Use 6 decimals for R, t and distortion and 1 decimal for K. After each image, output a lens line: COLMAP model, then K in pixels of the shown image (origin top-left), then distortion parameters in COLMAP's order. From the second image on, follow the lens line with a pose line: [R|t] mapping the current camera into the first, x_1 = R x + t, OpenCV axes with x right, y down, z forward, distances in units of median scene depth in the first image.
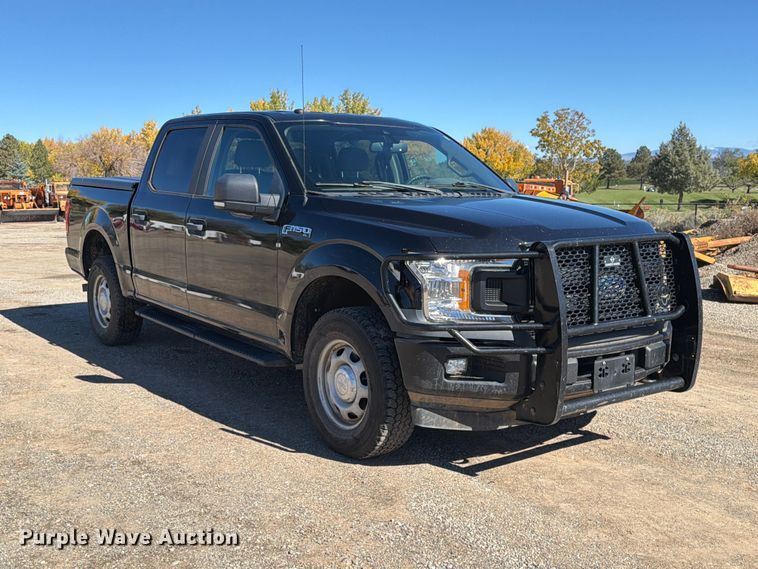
lens RADIAL K [[877.8, 0, 375.7], [0, 877.8, 289.1], [0, 0, 1]] dist [0.100466, 0.000000]
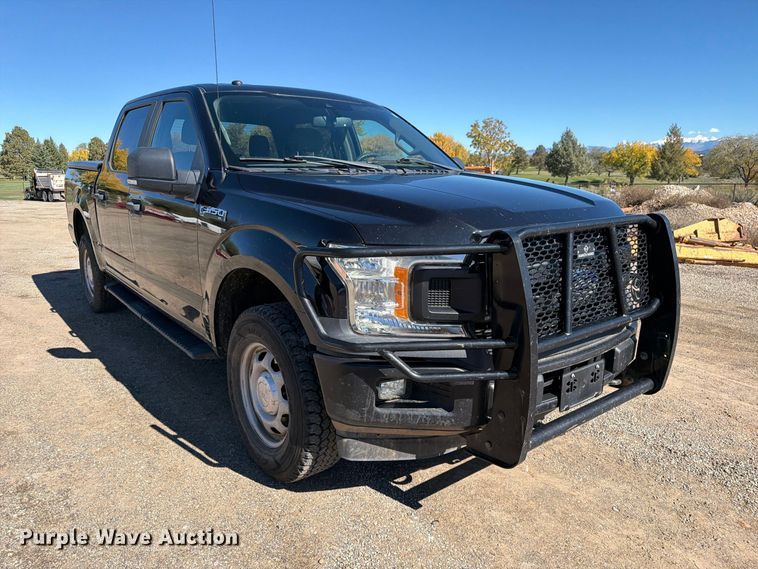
lens RADIAL K [[554.6, 0, 378.2], [0, 554.6, 295.6], [0, 0, 1]] dist [0.044591, -0.048609]
pose [[0.999765, -0.009162, 0.019628, 0.064545], [0.007160, 0.994986, 0.099758, -0.041413], [-0.020443, -0.099594, 0.994818, 0.472329]]
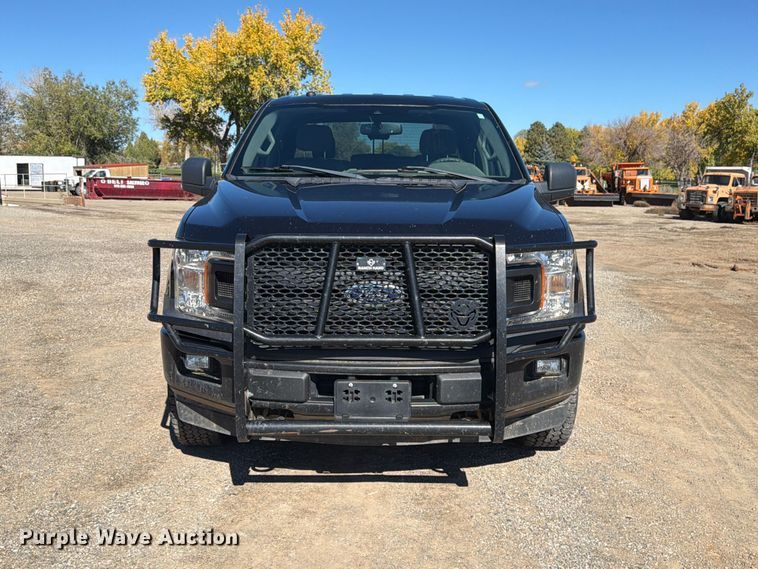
lens RADIAL K [[877.8, 0, 385.5], [0, 877.8, 283.8], [0, 0, 1]] dist [0.100466, 0.000000]
pose [[0.795641, 0.088012, -0.599340, 0.740765], [-0.081269, 0.995953, 0.038366, -0.044264], [0.600292, 0.018182, 0.799575, 0.335913]]
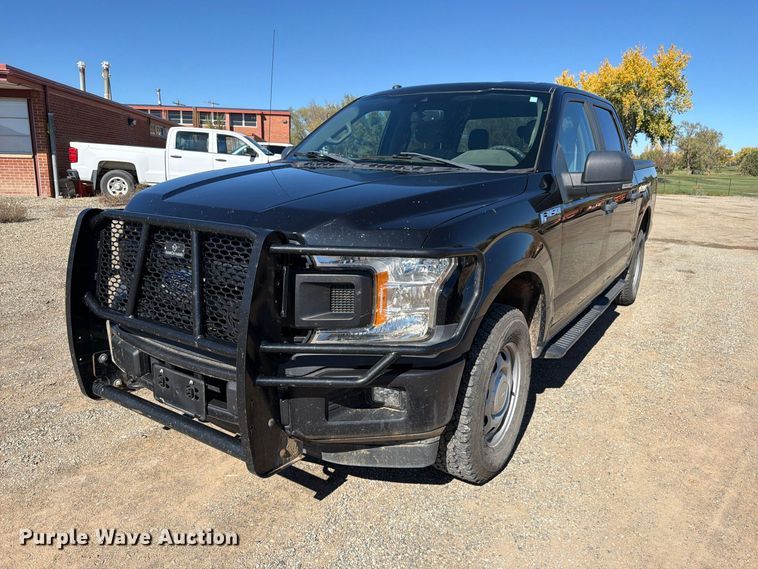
lens RADIAL K [[554.6, 0, 377.4], [0, 554.6, 282.5], [0, 0, 1]] dist [0.044591, -0.048609]
pose [[0.303587, 0.214364, -0.928377, 0.745815], [-0.139106, 0.973895, 0.179385, -0.110645], [0.942595, 0.074683, 0.325481, 0.968354]]
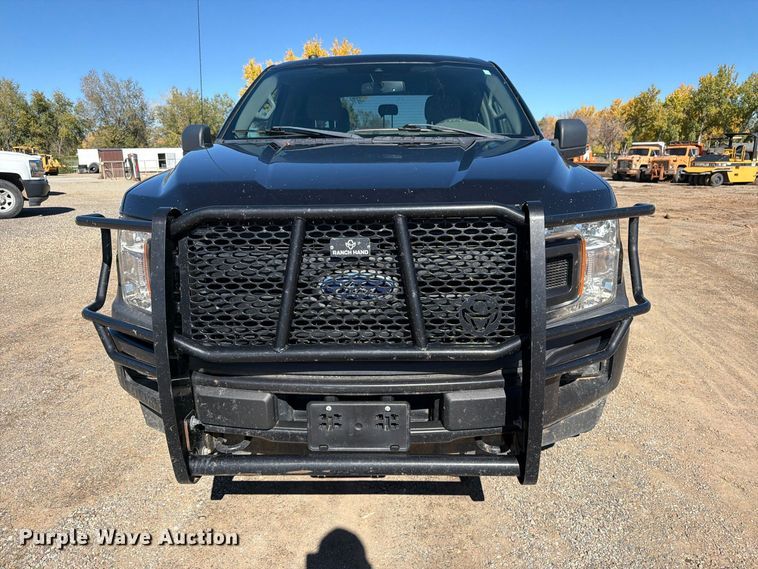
lens RADIAL K [[554.6, 0, 383.0], [0, 554.6, 289.8], [0, 0, 1]] dist [0.044591, -0.048609]
pose [[0.768835, 0.143332, -0.623177, 0.498042], [-0.060487, 0.986486, 0.152269, -0.058746], [0.636581, -0.079376, 0.767114, 0.696399]]
